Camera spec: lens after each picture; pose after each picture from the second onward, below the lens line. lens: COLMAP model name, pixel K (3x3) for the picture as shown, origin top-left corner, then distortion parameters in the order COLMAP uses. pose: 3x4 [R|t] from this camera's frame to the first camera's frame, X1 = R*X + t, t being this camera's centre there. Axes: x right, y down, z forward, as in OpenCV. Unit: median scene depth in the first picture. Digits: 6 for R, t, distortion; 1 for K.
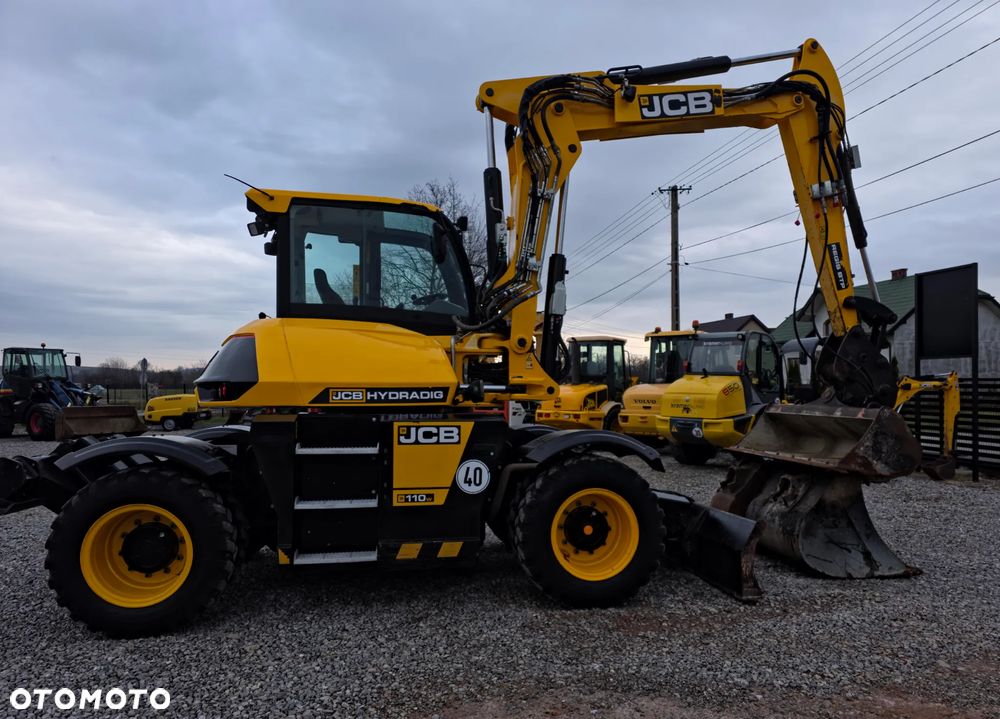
lens RADIAL K [[719.7, 0, 526.0], [0, 719.7, 393.2], [0, 0, 1]] dist [0.009205, 0.001329]
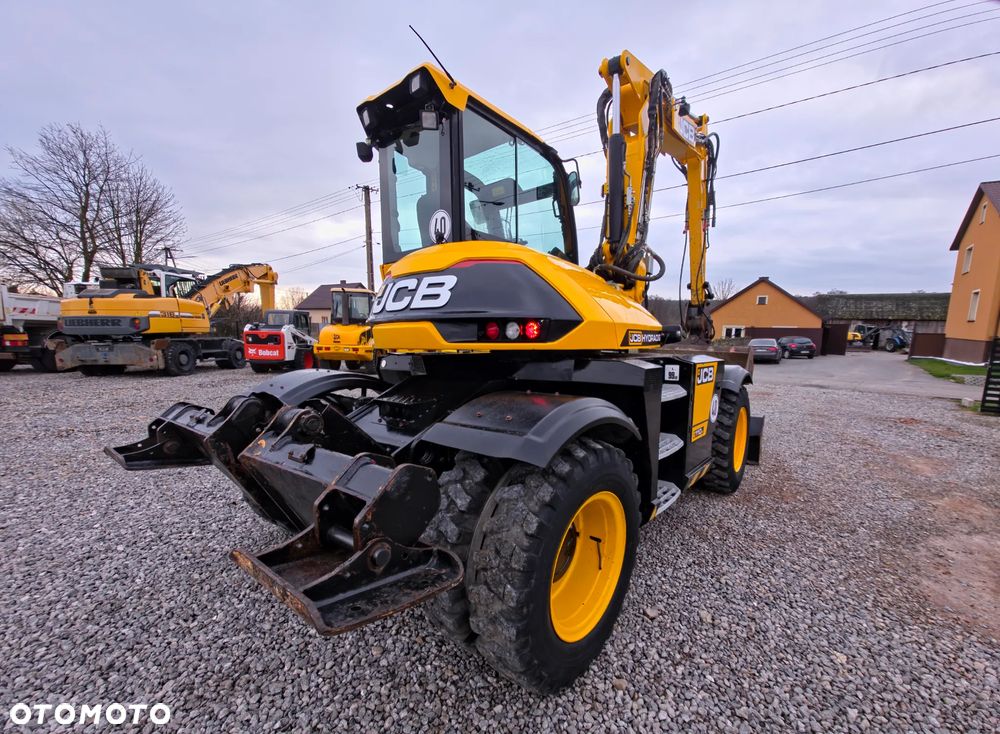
lens RADIAL K [[421.2, 0, 528.5], [0, 421.2, 390.7], [0, 0, 1]] dist [0.010389, -0.005854]
pose [[0.744179, -0.073745, 0.663897, -0.559343], [-0.017435, 0.991404, 0.129667, 0.001721], [-0.667752, -0.108070, 0.736497, 0.503863]]
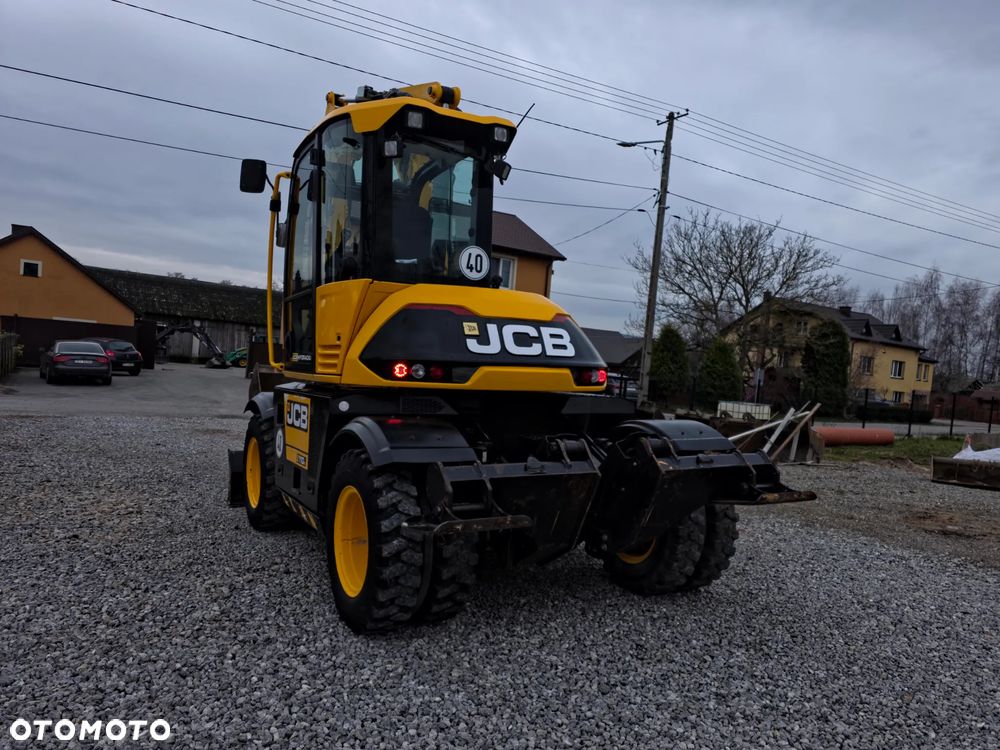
lens RADIAL K [[762.9, 0, 542.9], [0, 762.9, 396.7], [0, 0, 1]] dist [0.114311, -0.136725]
pose [[-0.354134, -0.053472, 0.933665, -1.099698], [-0.061893, 0.997515, 0.033653, -0.004584], [-0.933144, -0.045869, -0.356564, 1.137778]]
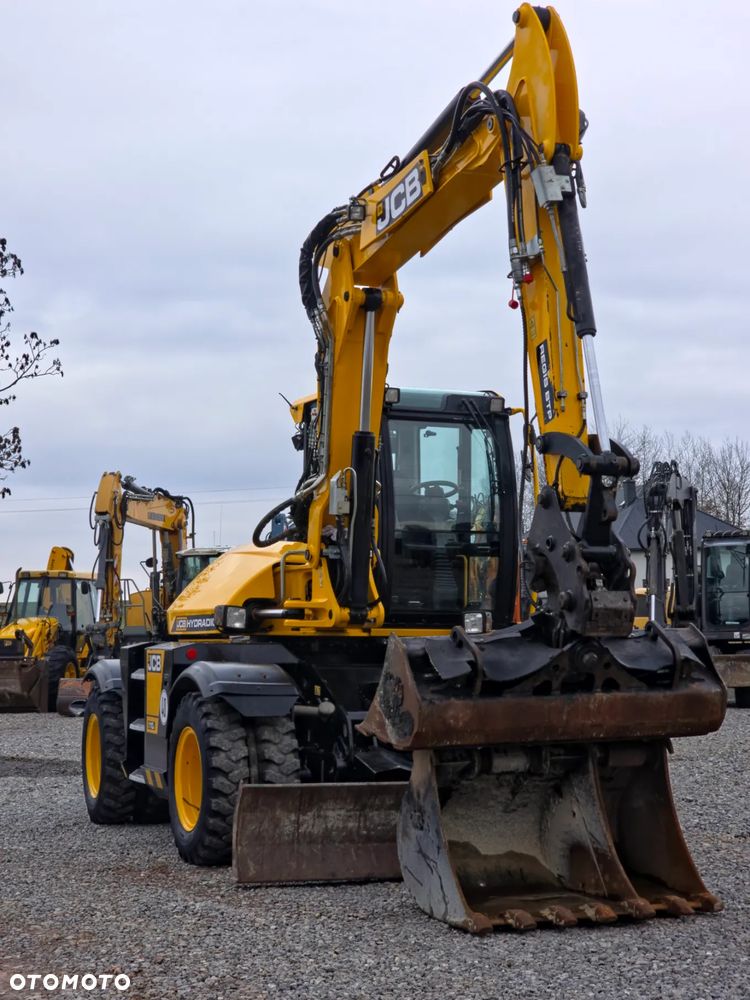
lens RADIAL K [[1923.8, 0, 375.0], [0, 1923.8, 500.0], [0, 0, 1]] dist [0.051377, 0.279587]
pose [[0.162860, -0.072294, -0.983997, 1.870825], [0.018086, 0.997363, -0.070283, 0.018079], [0.986483, -0.006350, 0.163738, 0.622982]]
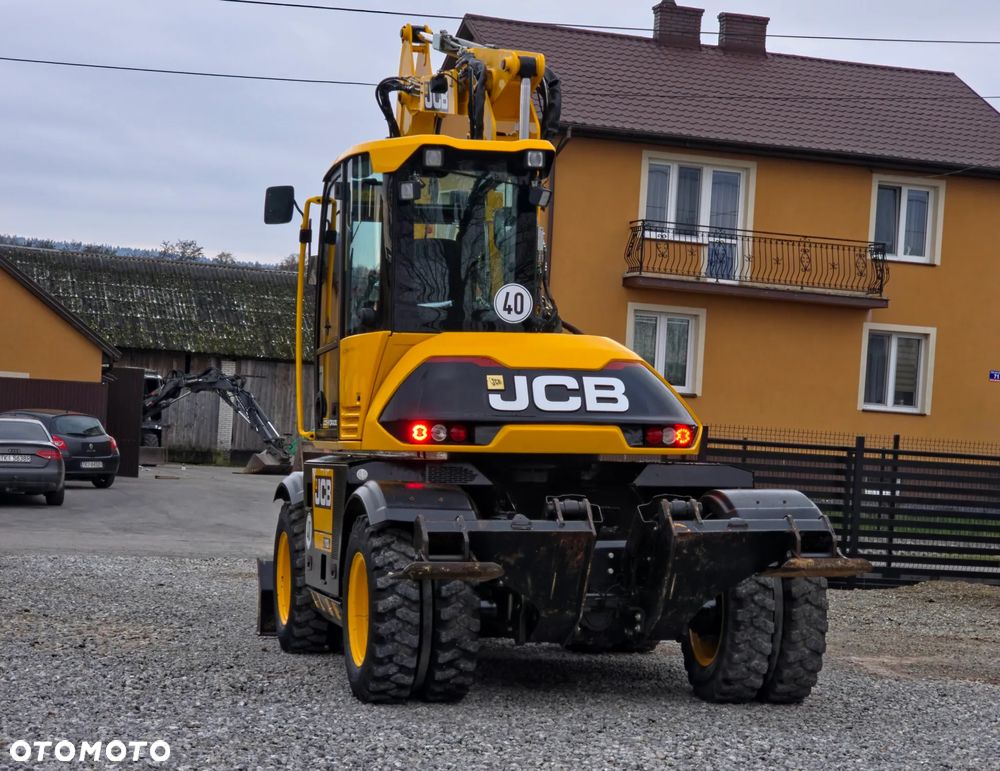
lens RADIAL K [[2272.2, 0, 556.4], [0, 2272.2, 402.4], [0, 0, 1]] dist [-0.820201, 14.491499]
pose [[-0.087452, 0.016085, 0.996039, -2.300777], [-0.040827, 0.998972, -0.019717, 0.011425], [-0.995332, -0.042389, -0.086706, 1.055403]]
